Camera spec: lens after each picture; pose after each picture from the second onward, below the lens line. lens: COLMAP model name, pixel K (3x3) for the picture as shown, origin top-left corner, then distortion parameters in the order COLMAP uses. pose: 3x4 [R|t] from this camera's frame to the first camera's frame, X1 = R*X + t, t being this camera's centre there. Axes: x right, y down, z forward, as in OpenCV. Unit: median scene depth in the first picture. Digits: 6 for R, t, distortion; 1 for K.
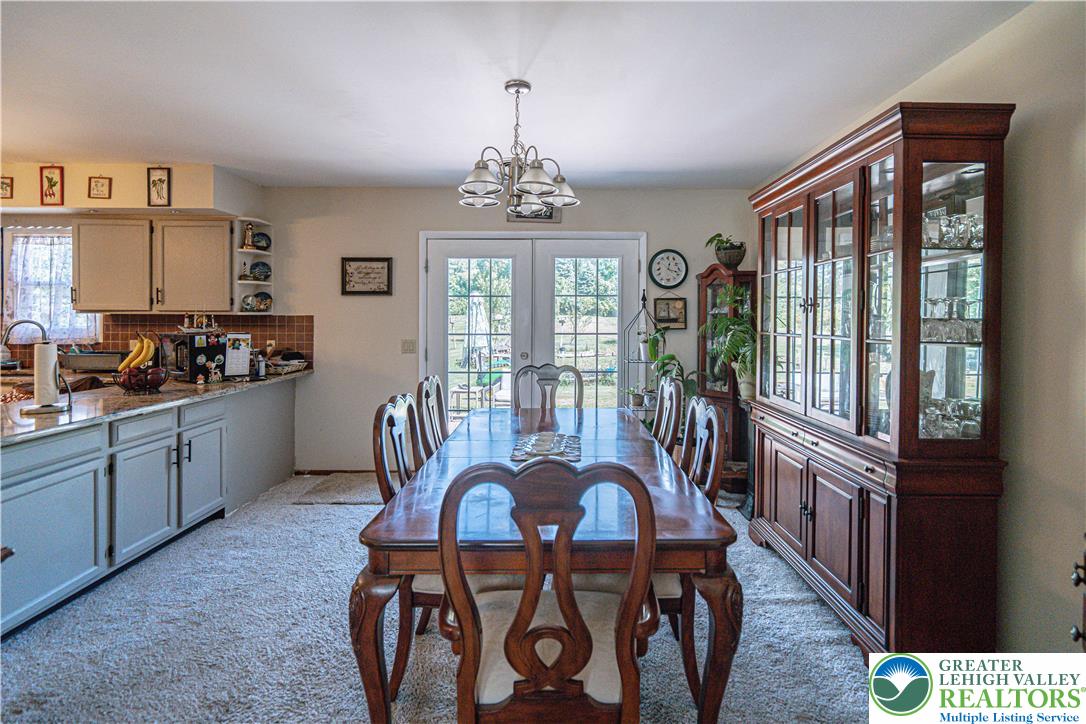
lens RADIAL K [[506.4, 0, 545.5], [0, 506.4, 321.8], [0, 0, 1]] dist [0.001915, 0.001036]
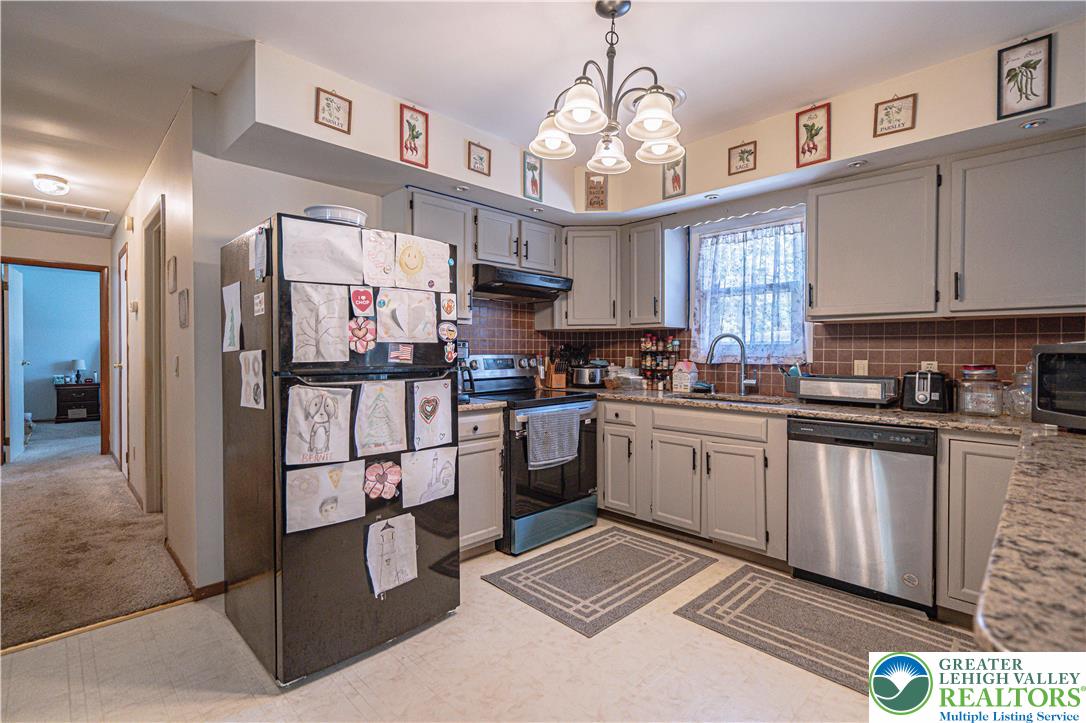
lens RADIAL K [[494.3, 0, 542.7], [0, 494.3, 356.6], [0, 0, 1]] dist [-0.001025, 0.000321]
pose [[0.702730, 0.006871, -0.711424, -0.653041], [-0.005968, 0.999975, 0.003763, 0.031692], [0.711432, 0.001601, 0.702753, 0.224958]]
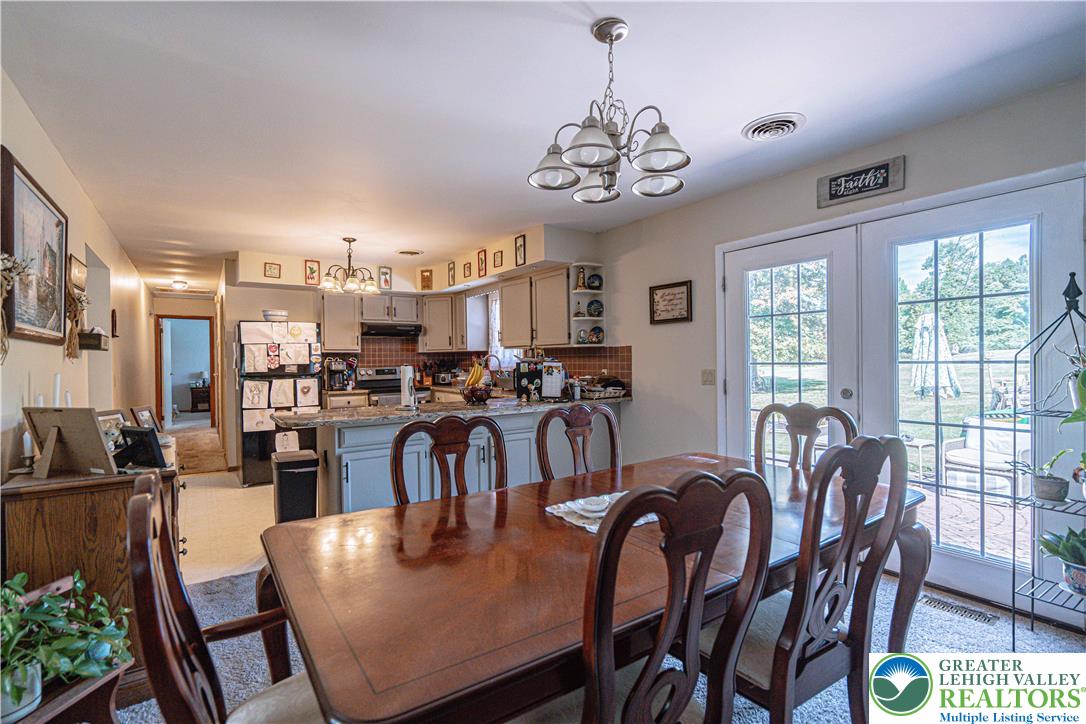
lens RADIAL K [[497.1, 0, 556.4], [0, 497.1, 363.2], [0, 0, 1]] dist [-0.001629, 0.000245]
pose [[0.577785, -0.003196, -0.816183, 0.301001], [0.007898, 0.999967, 0.001675, 0.021176], [0.816151, -0.007414, 0.577791, 0.288647]]
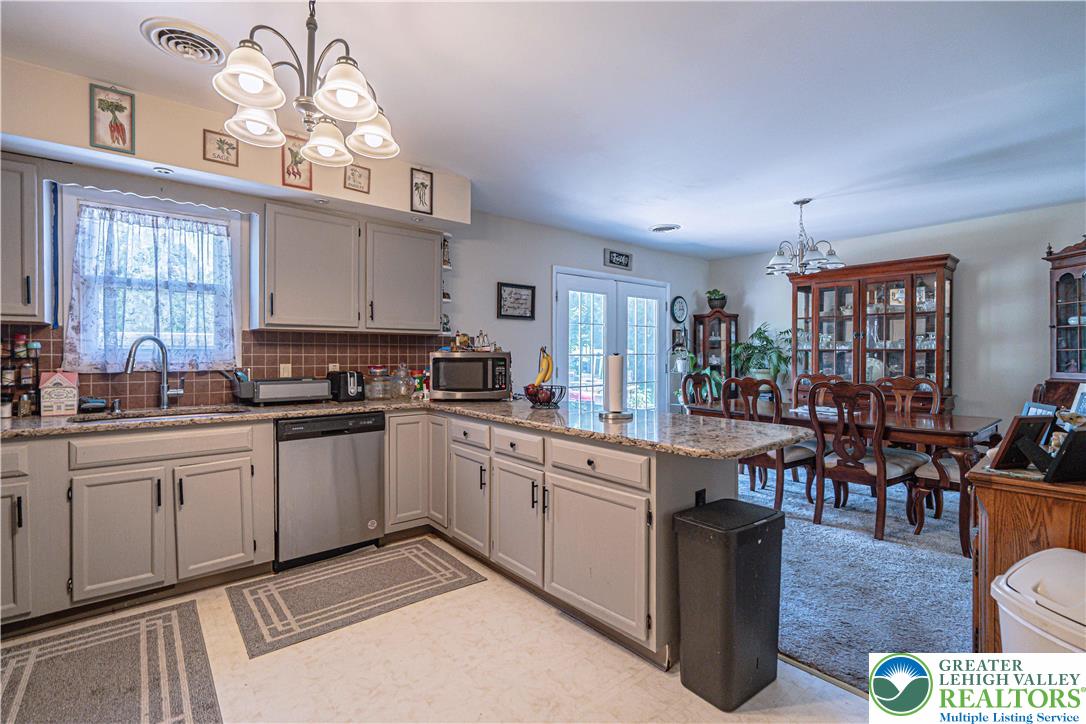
lens RADIAL K [[490.9, 0, 531.8], [0, 490.9, 351.8], [0, 0, 1]] dist [-0.000324, 0.000112]
pose [[0.780934, -0.000705, 0.624613, -1.013393], [0.005148, 0.999973, -0.005307, 0.023390], [-0.624593, 0.007360, 0.780916, 0.169692]]
